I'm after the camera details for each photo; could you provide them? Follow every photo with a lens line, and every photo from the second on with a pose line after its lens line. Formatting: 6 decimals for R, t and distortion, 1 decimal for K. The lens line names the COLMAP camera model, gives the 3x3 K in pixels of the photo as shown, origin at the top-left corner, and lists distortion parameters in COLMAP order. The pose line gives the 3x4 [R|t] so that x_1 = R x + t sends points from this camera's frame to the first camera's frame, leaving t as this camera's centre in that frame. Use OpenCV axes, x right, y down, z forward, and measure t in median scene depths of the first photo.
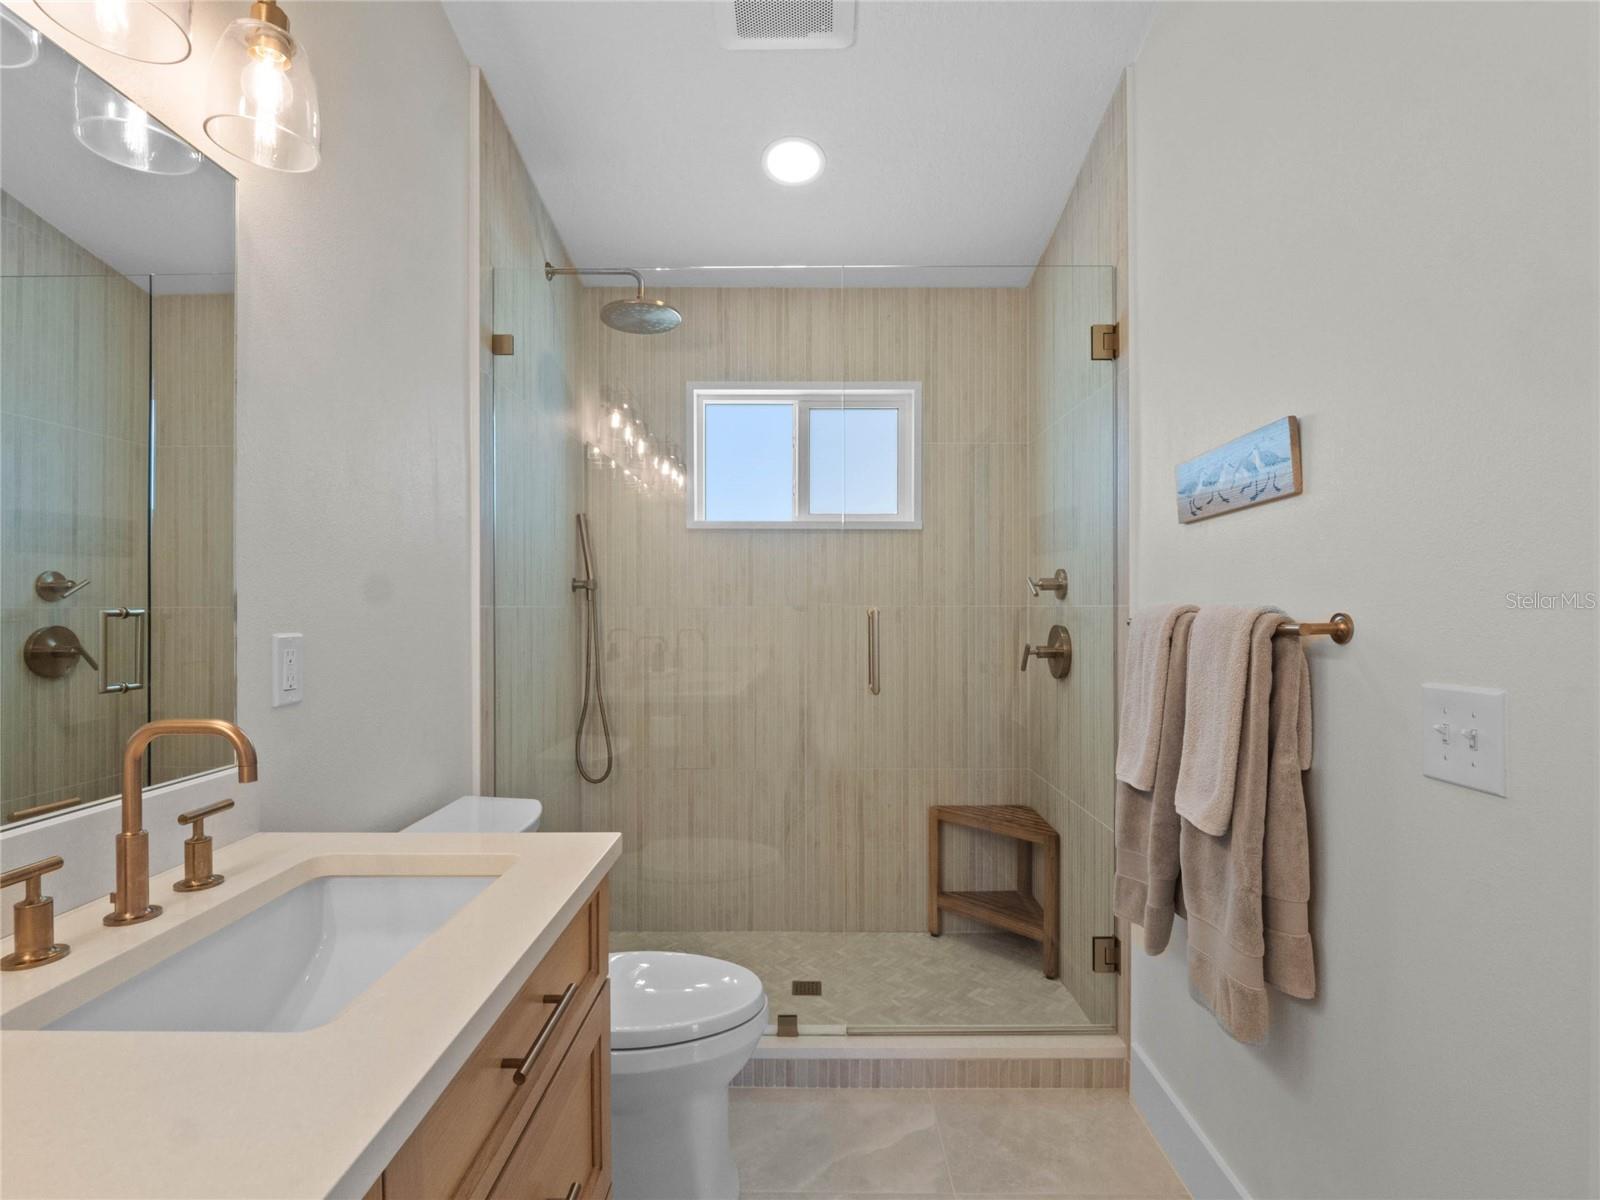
lens RADIAL K [[790.2, 0, 803.9], [0, 790.2, 604.2], [0, 0, 1]] dist [-0.008077, -0.001274]
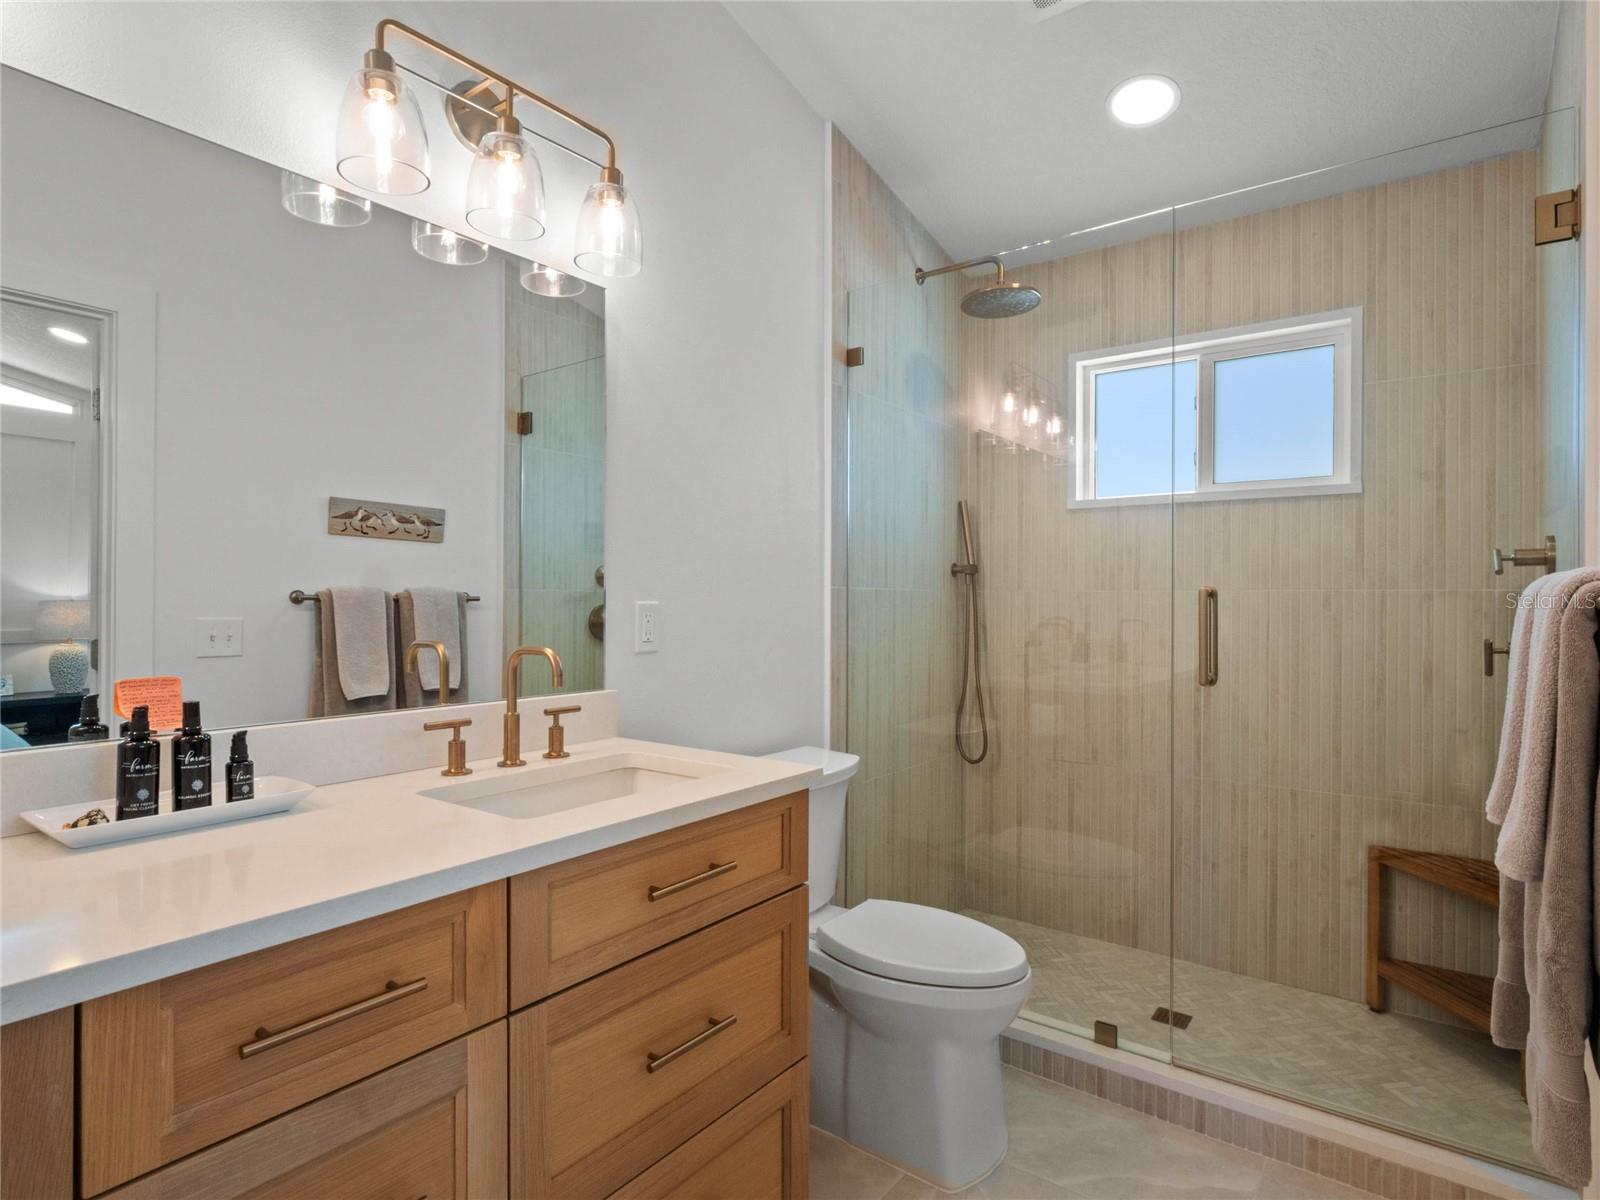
lens RADIAL K [[807.1, 0, 739.1], [0, 807.1, 592.1], [0, 0, 1]] dist [0.003322, -0.005506]
pose [[0.798154, 0.003313, -0.602444, 0.143077], [-0.004607, 0.999989, -0.000605, 0.008267], [0.602436, 0.003258, 0.798161, -0.020141]]
